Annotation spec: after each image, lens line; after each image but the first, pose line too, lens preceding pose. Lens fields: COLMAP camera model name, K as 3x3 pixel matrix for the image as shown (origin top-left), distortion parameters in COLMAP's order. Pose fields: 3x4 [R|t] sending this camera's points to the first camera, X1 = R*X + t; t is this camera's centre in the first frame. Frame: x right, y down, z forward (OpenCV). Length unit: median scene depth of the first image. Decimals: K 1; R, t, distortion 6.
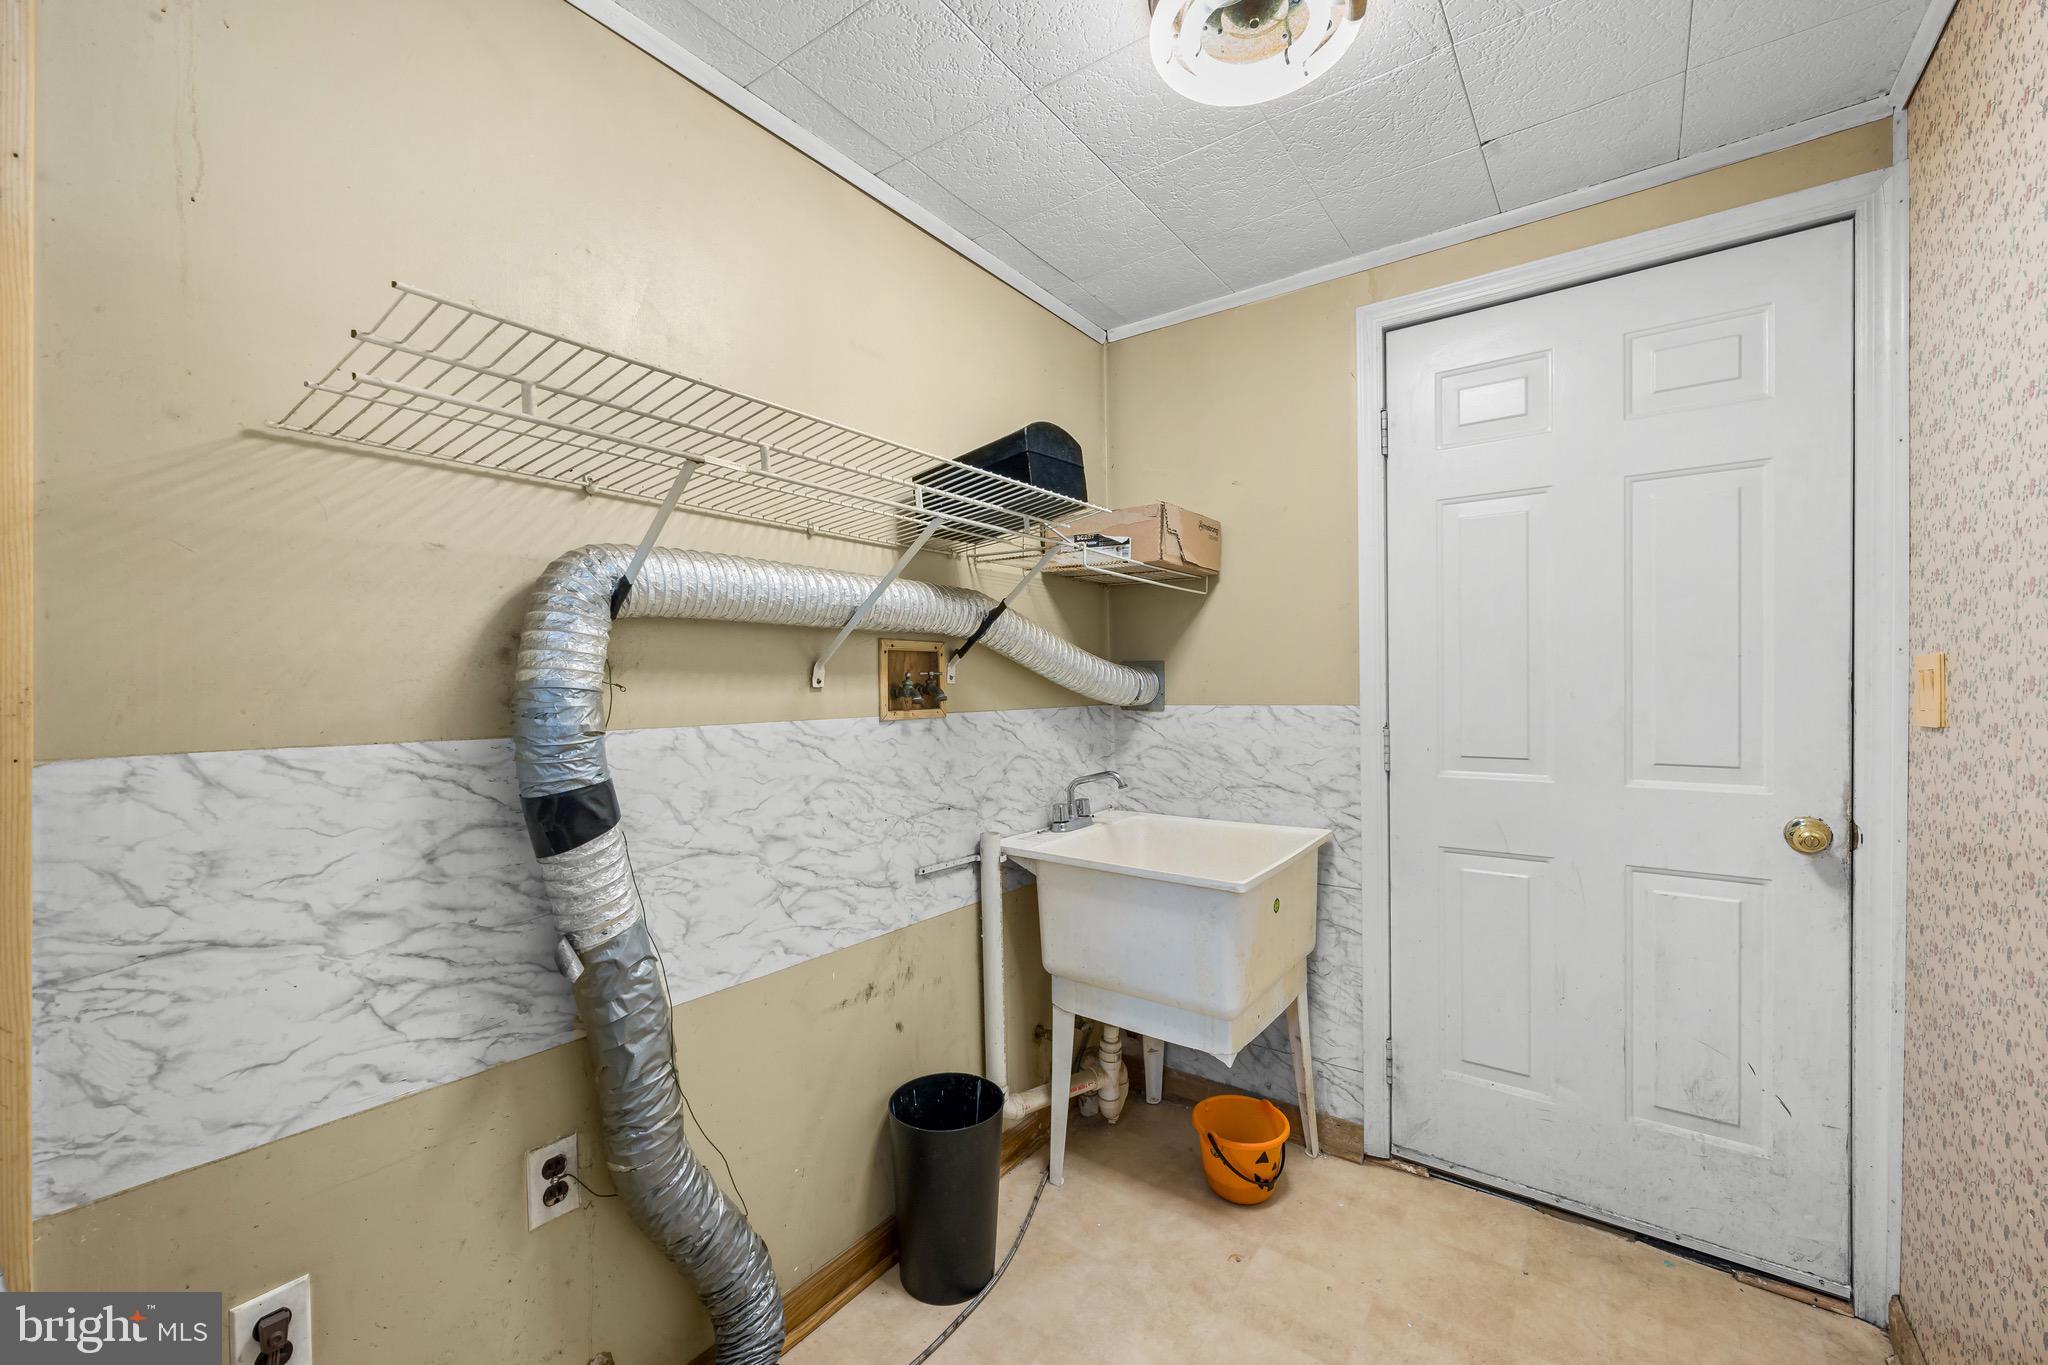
lens RADIAL K [[825.2, 0, 1022.3], [0, 825.2, 691.7], [0, 0, 1]] dist [-0.000861, -0.000209]
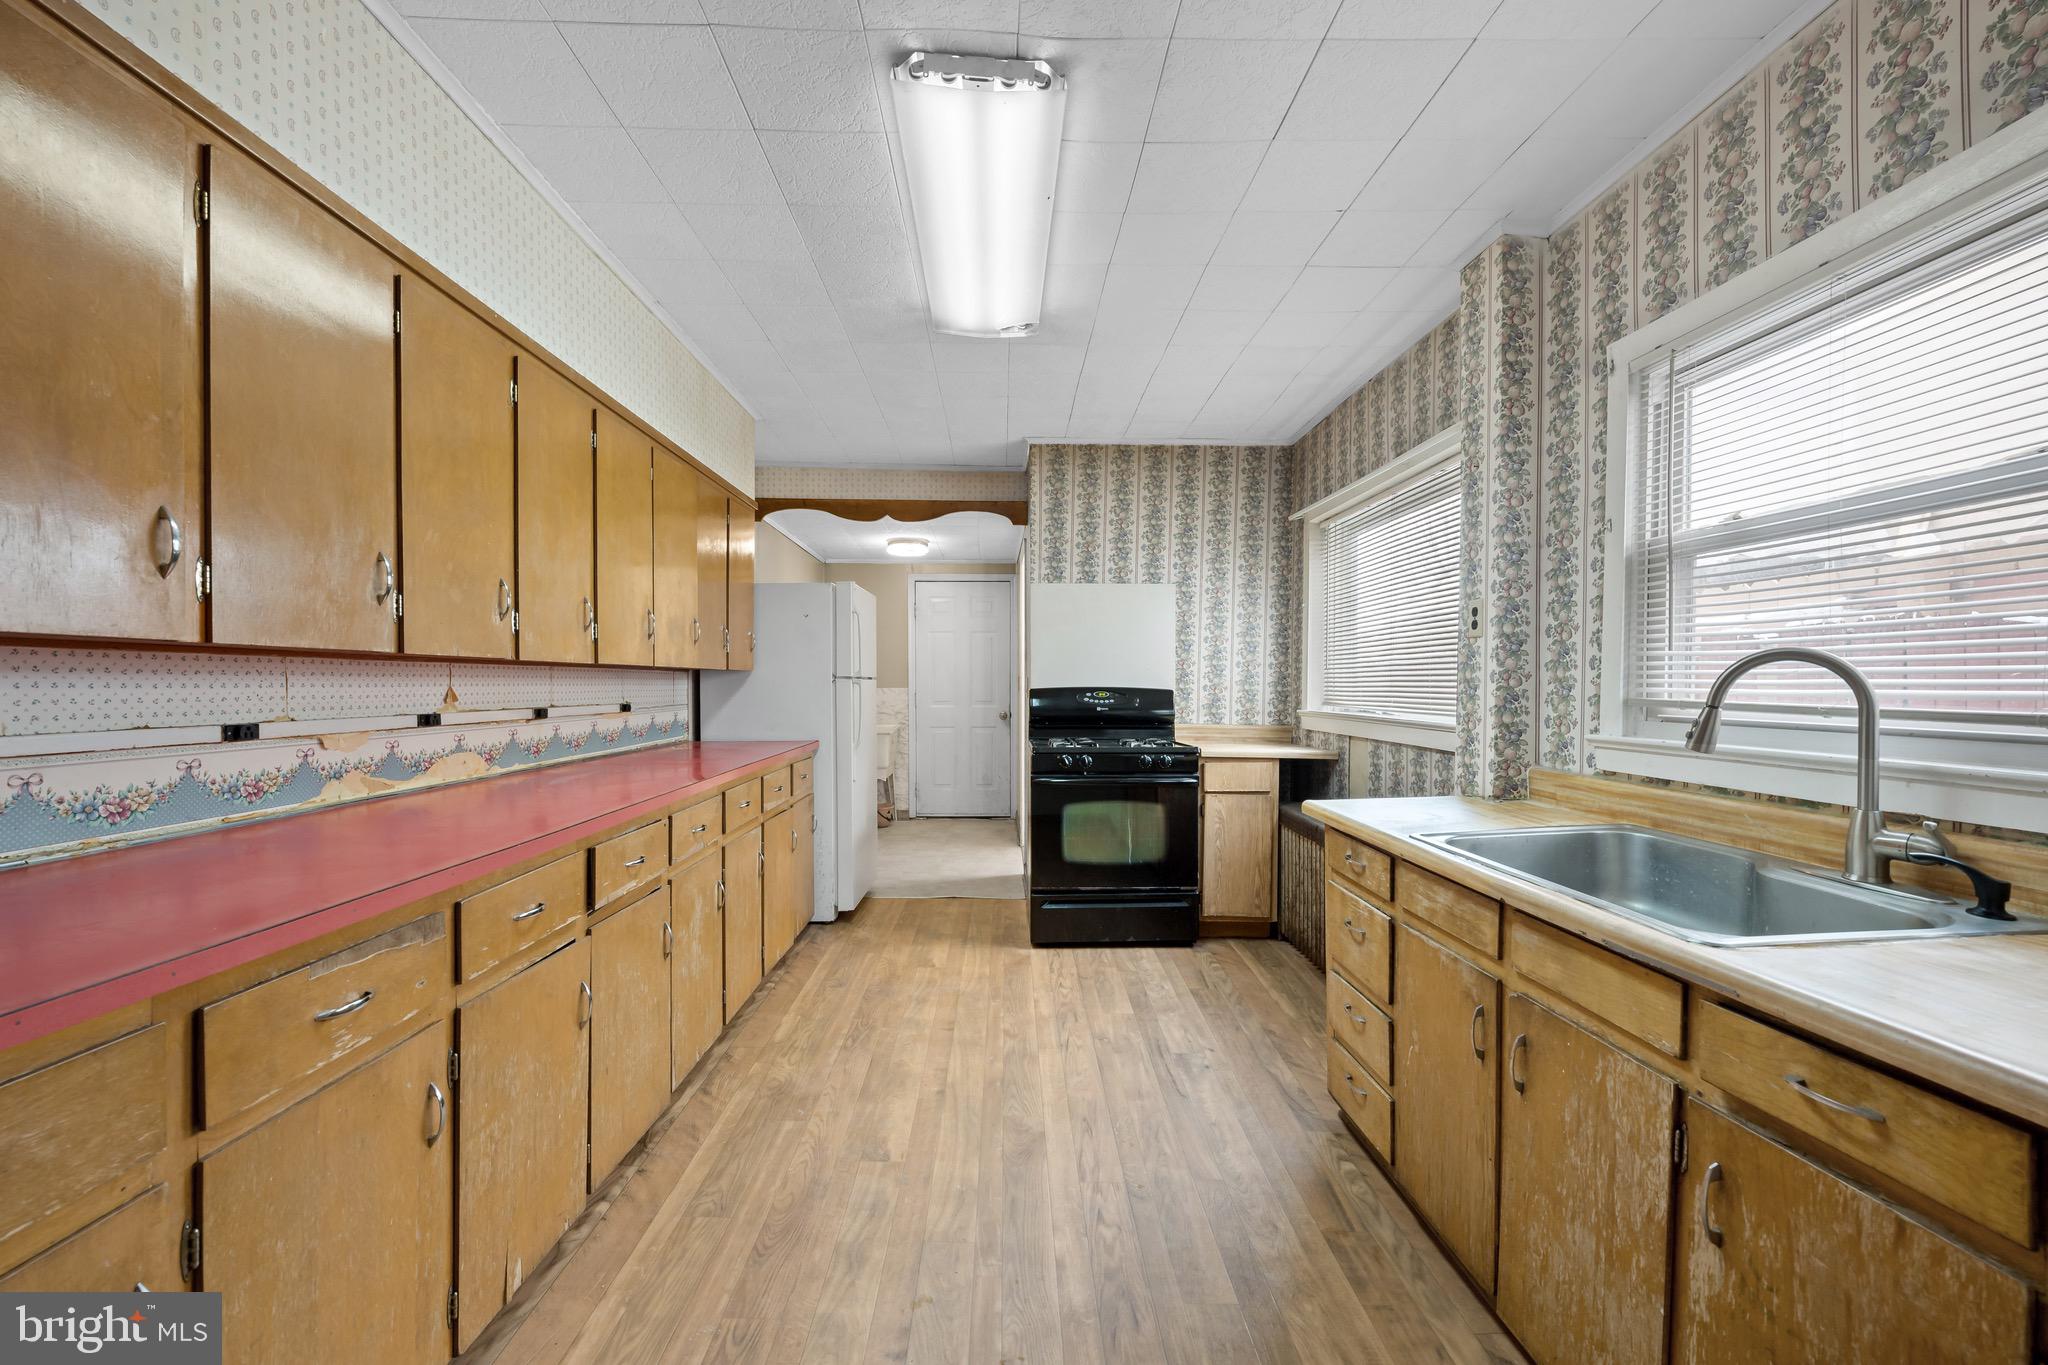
lens RADIAL K [[825.9, 0, 1006.4], [0, 825.9, 680.2], [0, 0, 1]] dist [-0.000696, -0.000221]
pose [[0.796924, 0.003281, 0.604070, -1.594195], [0.005180, 0.999911, -0.012264, 0.034898], [-0.604057, 0.012903, 0.796837, -2.365677]]
